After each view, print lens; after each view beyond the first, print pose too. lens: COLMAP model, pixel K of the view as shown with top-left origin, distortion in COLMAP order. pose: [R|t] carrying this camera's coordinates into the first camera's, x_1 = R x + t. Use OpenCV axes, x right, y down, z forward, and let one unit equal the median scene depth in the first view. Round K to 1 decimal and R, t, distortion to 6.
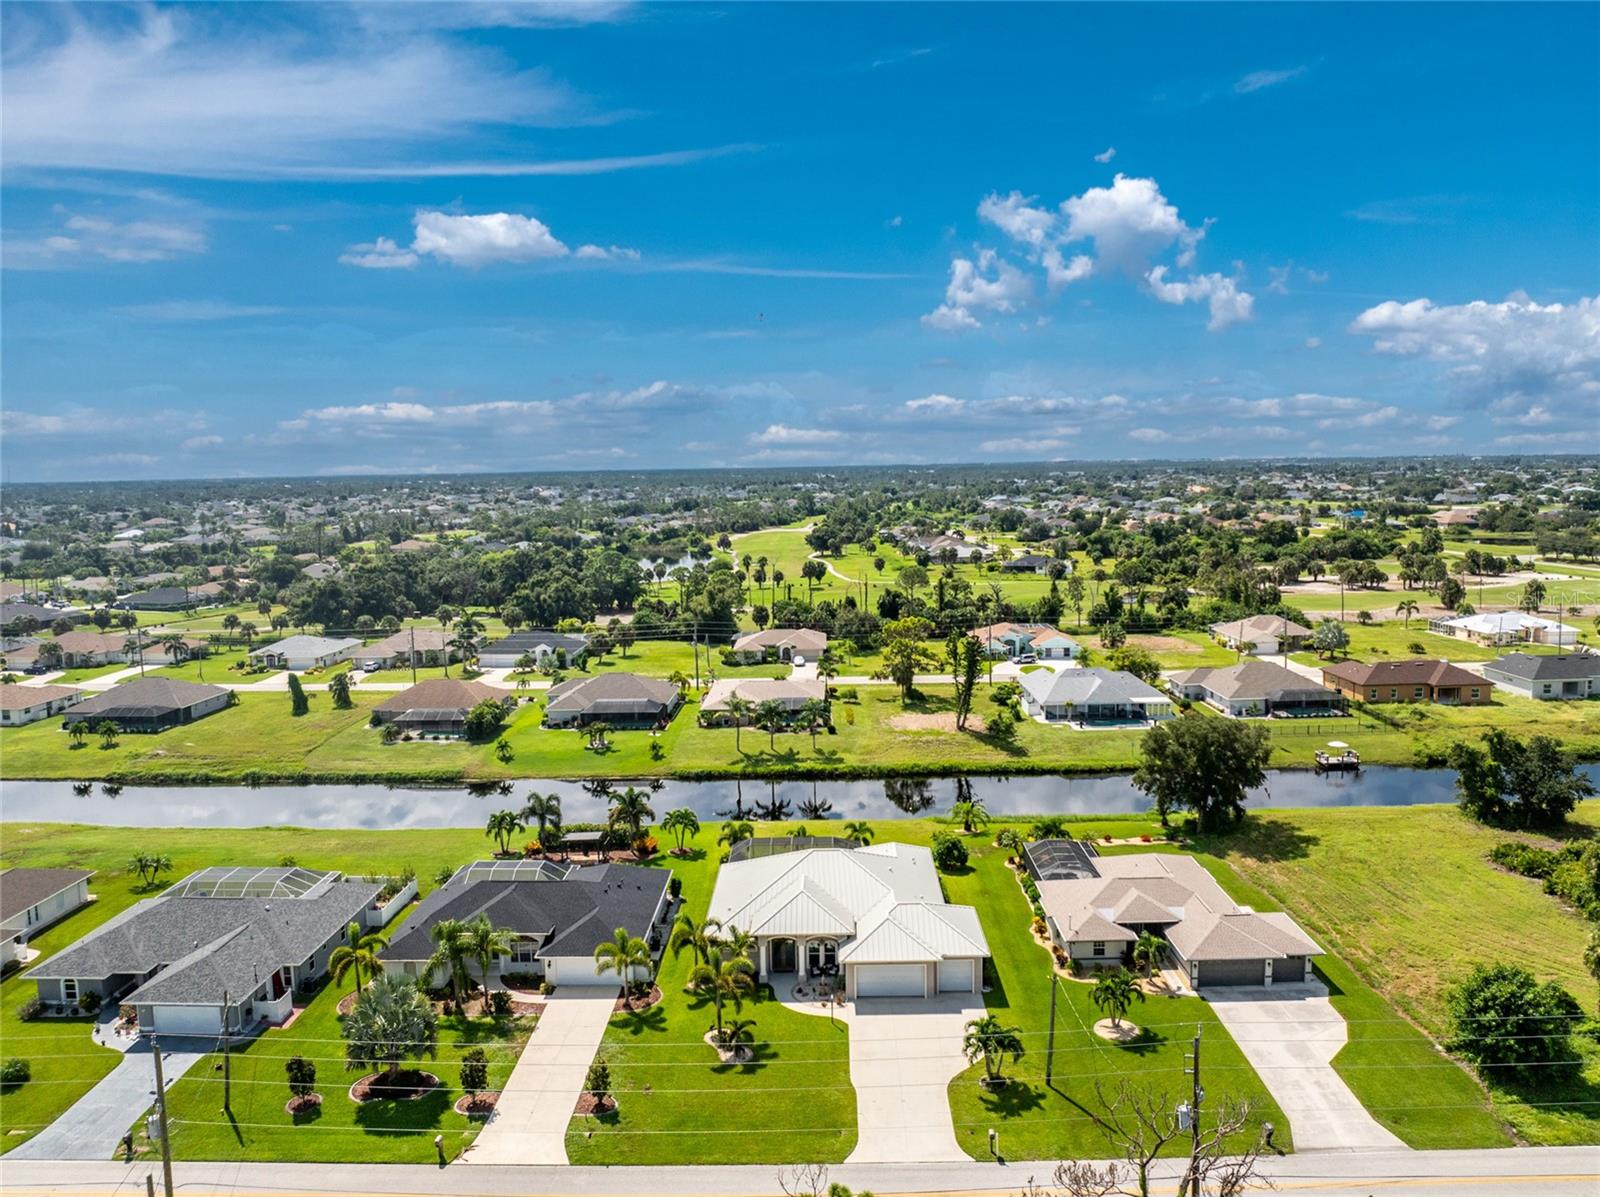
lens RADIAL K [[1169.2, 0, 802.9], [0, 1169.2, 574.5], [0, 0, 1]] dist [-0.015091, -0.058577]
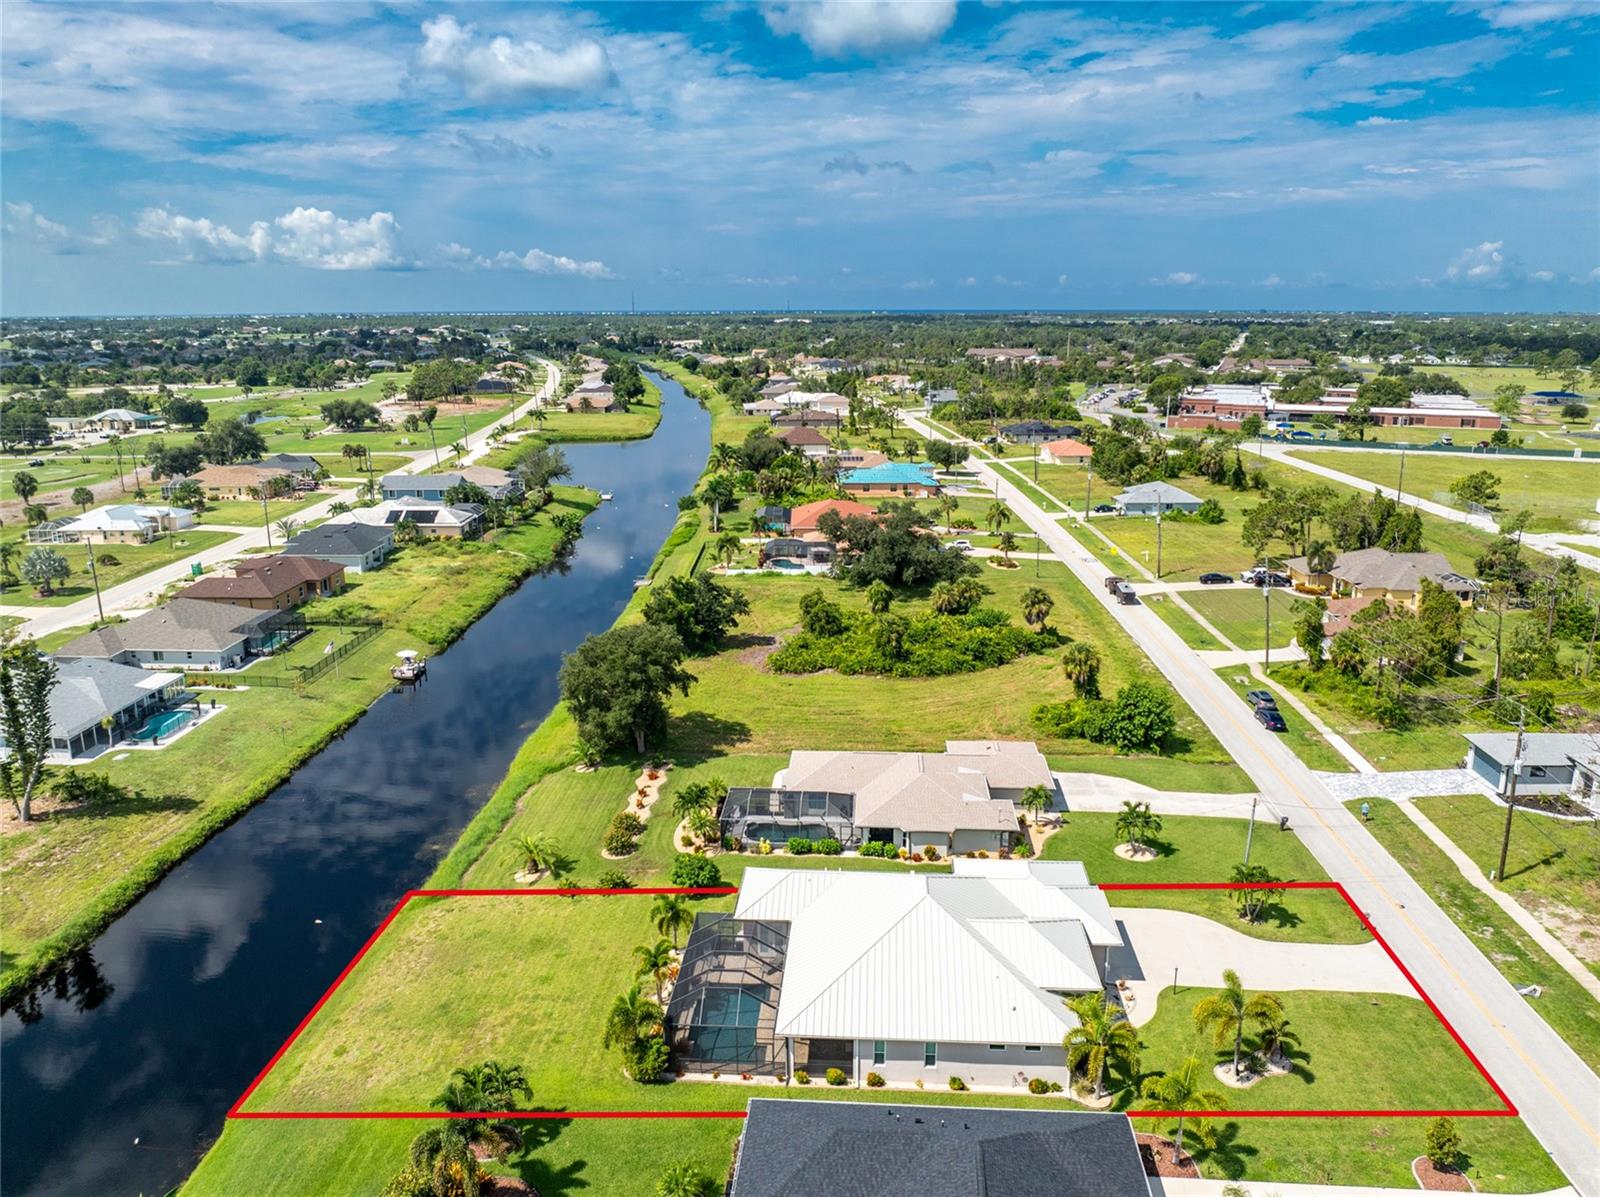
lens RADIAL K [[1151.5, 0, 806.0], [0, 1151.5, 580.4], [0, 0, 1]] dist [-0.036570, 0.003571]
pose [[0.047380, -0.210633, 0.976416, -0.546173], [0.093724, 0.974139, 0.205594, -0.092391], [-0.994470, 0.081773, 0.065896, 0.841791]]
